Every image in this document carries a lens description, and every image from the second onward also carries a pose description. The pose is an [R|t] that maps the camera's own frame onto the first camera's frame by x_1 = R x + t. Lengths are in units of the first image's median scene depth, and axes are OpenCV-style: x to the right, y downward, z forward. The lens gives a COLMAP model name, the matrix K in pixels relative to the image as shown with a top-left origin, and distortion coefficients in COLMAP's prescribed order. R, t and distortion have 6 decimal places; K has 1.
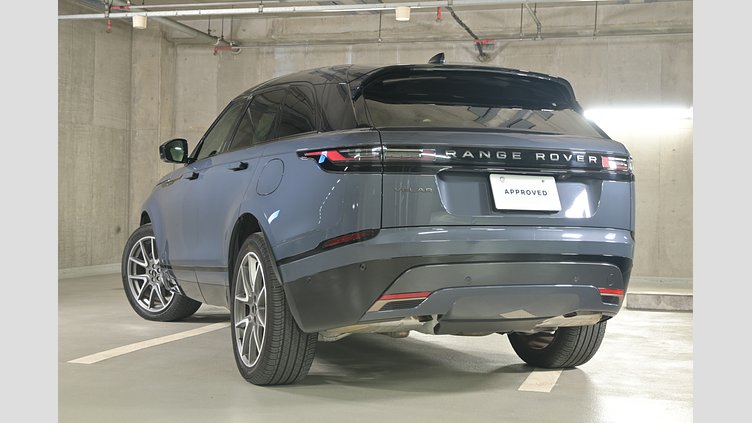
lens RADIAL K [[1118.9, 0, 376.0], [0, 1118.9, 211.5], [0, 0, 1]] dist [0.019225, 0.011698]
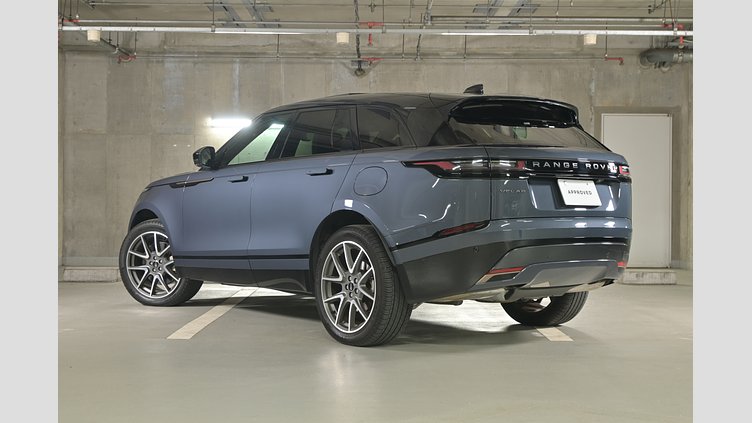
lens RADIAL K [[1119.1, 0, 376.0], [0, 1119.1, 211.5], [0, 0, 1]] dist [0.033198, 0.016278]
pose [[0.954183, -0.011877, 0.298987, -0.384077], [0.010124, 0.999921, 0.007412, -0.004853], [-0.299051, -0.004045, 0.954228, -0.170140]]
